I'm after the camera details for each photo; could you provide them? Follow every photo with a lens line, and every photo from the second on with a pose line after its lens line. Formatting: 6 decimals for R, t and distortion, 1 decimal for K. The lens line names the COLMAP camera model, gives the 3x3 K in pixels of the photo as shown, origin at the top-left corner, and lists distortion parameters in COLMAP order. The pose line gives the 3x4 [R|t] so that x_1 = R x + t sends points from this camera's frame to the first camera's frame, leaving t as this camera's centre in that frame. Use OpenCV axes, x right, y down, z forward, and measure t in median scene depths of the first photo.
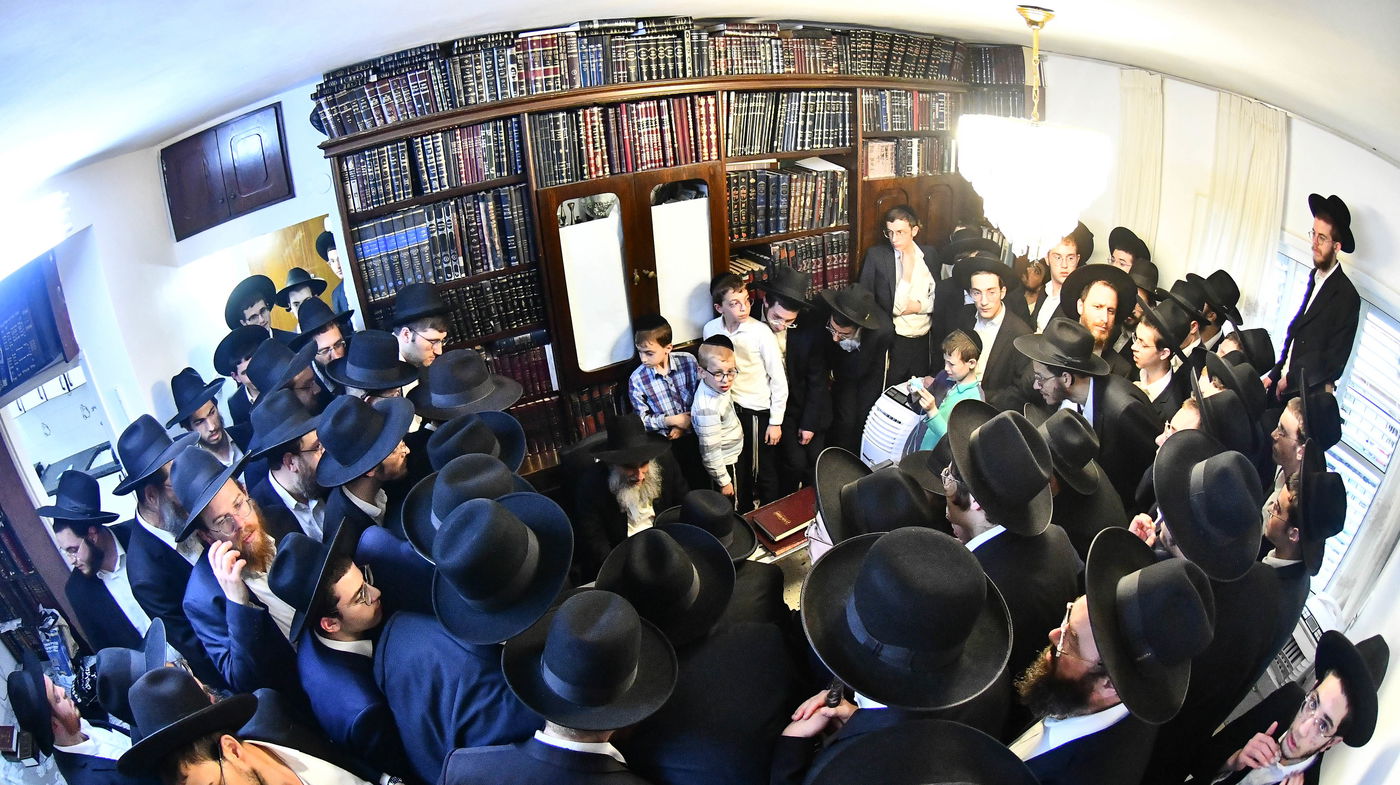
lens RADIAL K [[616.4, 0, 693.9], [0, 616.4, 392.9], [0, 0, 1]] dist [-0.311970, 0.089386]
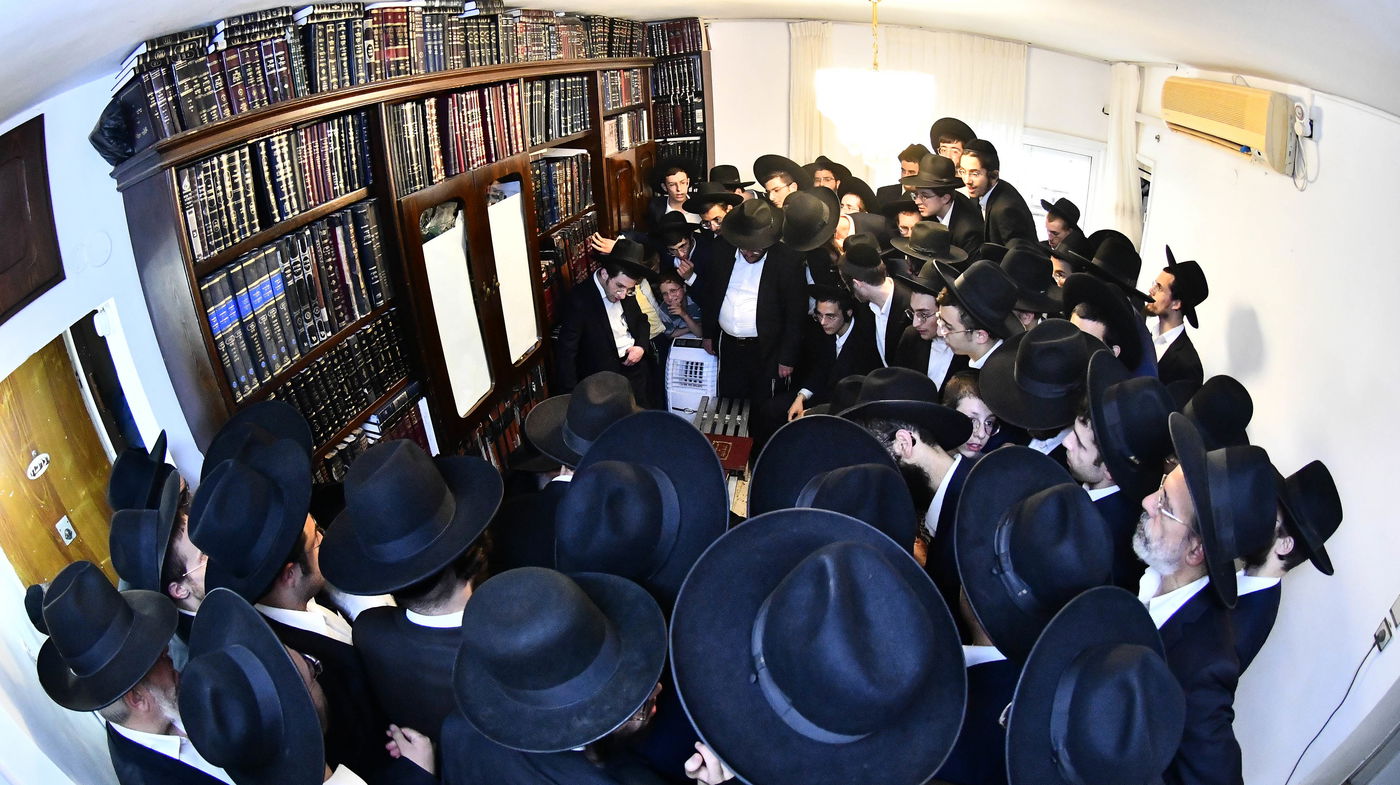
lens RADIAL K [[616.4, 0, 693.9], [0, 616.4, 392.9], [0, 0, 1]] dist [-0.311970, 0.089386]
pose [[0.659779, -0.346564, 0.666772, -0.557439], [0.371713, 0.921660, 0.111231, -0.044413], [-0.653086, 0.174459, 0.736914, 0.238976]]
